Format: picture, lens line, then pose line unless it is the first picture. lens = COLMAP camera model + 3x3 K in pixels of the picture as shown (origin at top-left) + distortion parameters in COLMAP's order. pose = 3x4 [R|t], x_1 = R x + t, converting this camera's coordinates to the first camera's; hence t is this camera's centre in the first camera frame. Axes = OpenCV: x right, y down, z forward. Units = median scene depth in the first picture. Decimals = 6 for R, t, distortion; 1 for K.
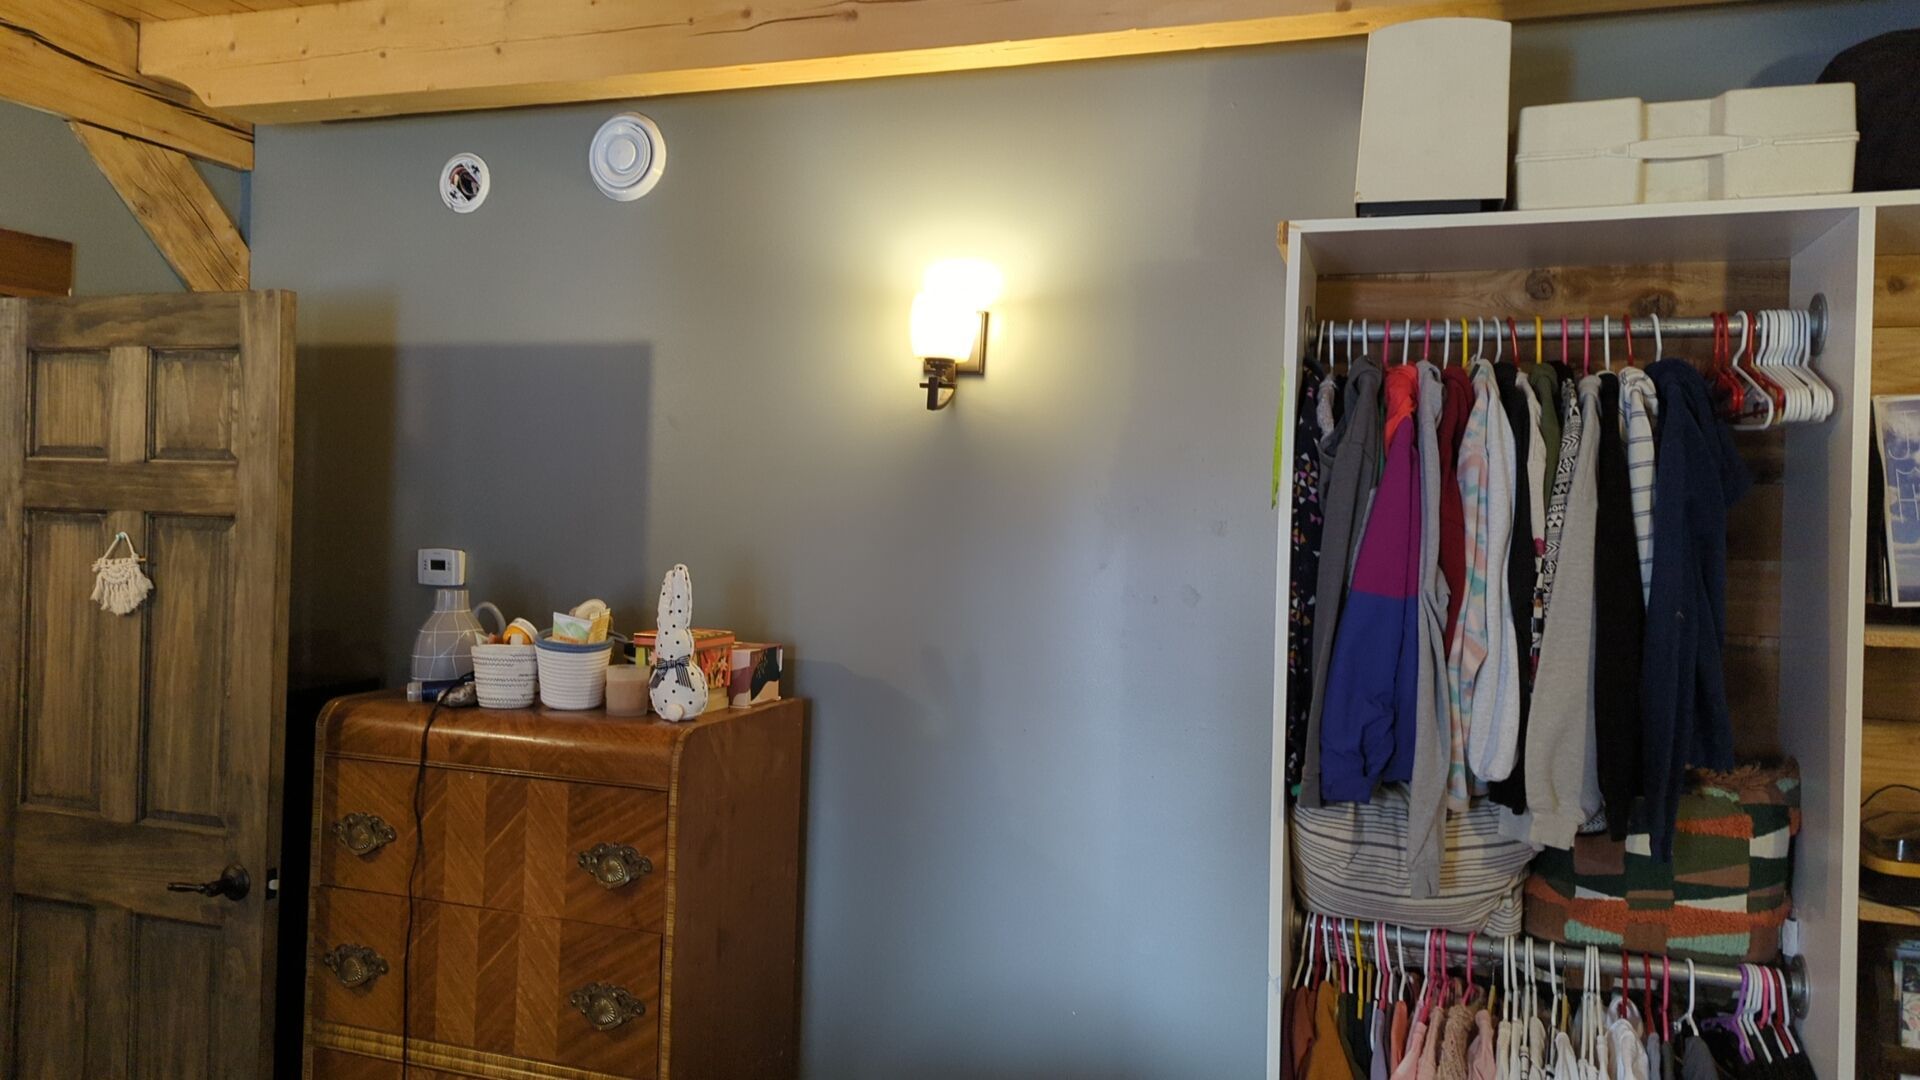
lens RADIAL K [[1348.4, 0, 939.2], [0, 1348.4, 517.0], [0, 0, 1]] dist [0.063199, -0.061739]
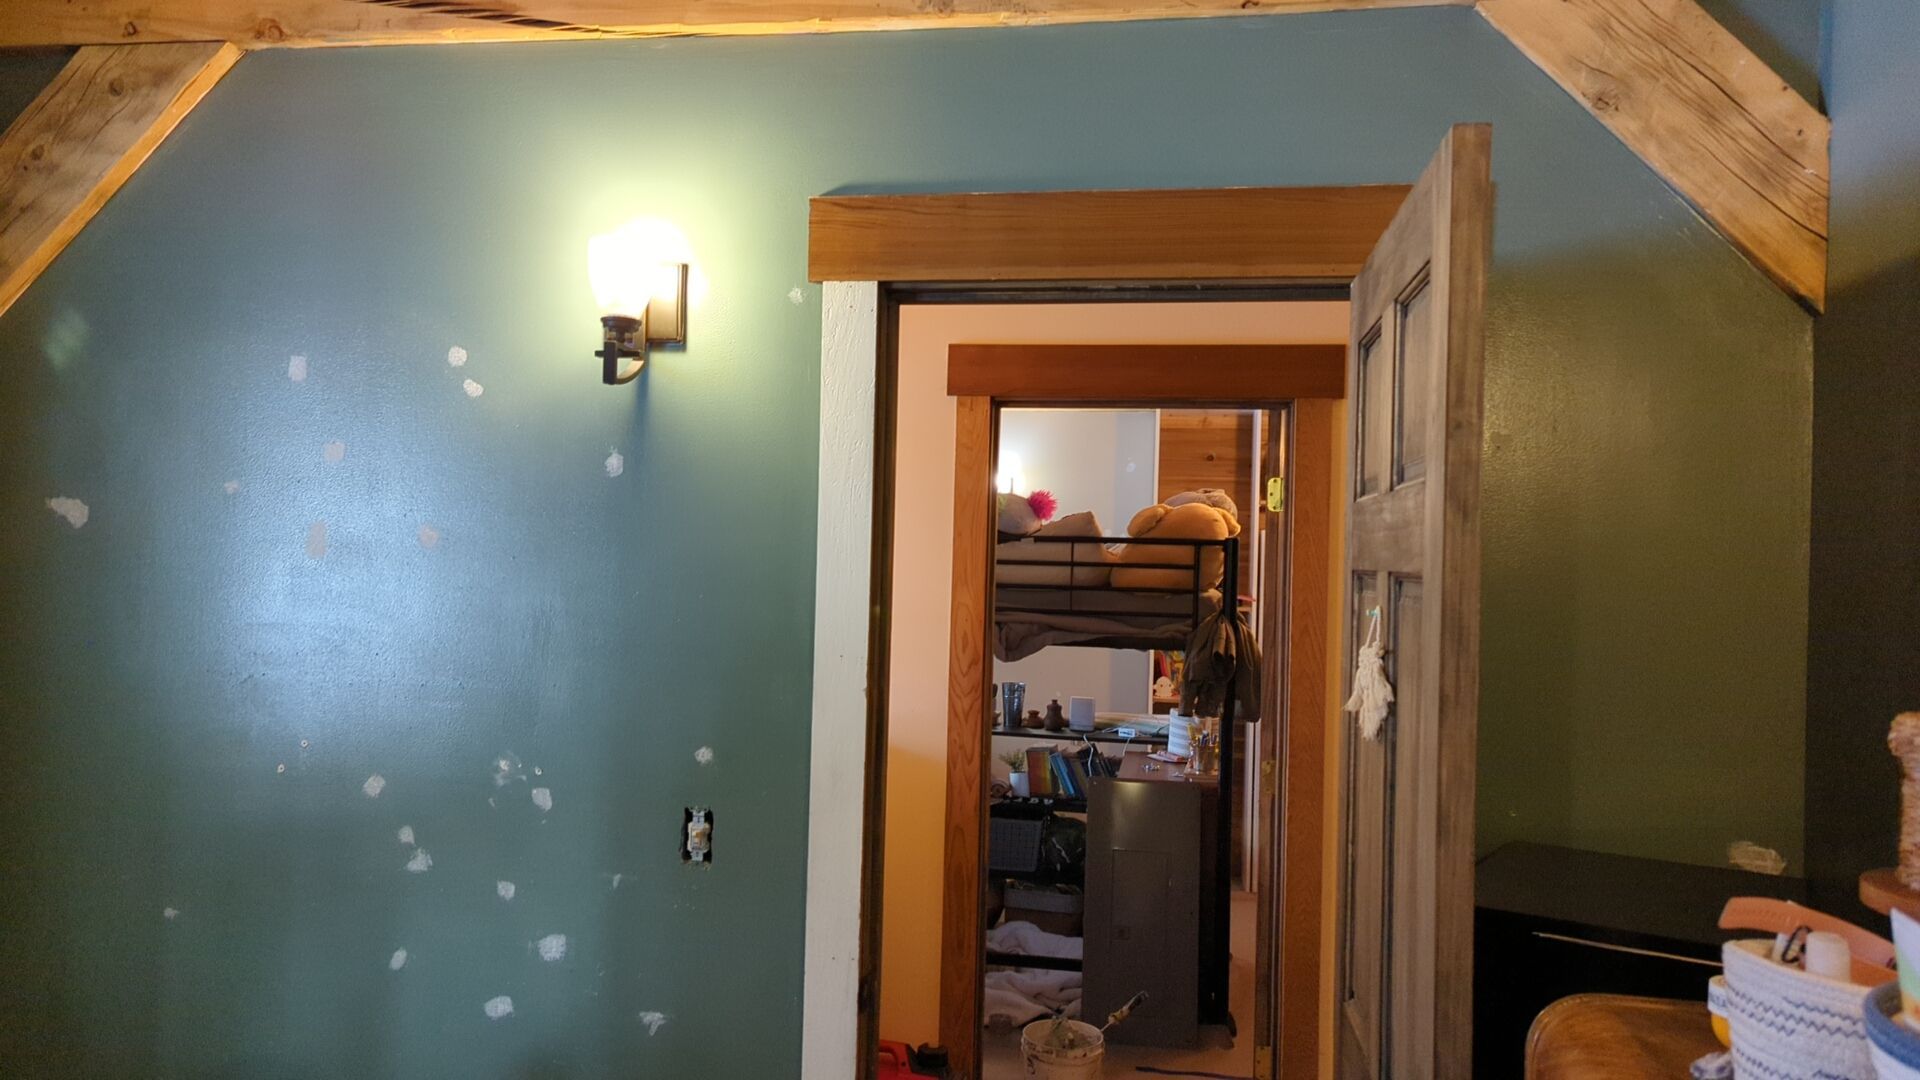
lens RADIAL K [[1366.9, 0, 913.2], [0, 1366.9, 560.0], [0, 0, 1]] dist [0.046739, -0.042981]
pose [[0.160278, -0.020888, -0.986851, -0.013384], [-0.027100, 0.999306, -0.025553, 0.011658], [0.986700, 0.030839, 0.159600, 0.694492]]
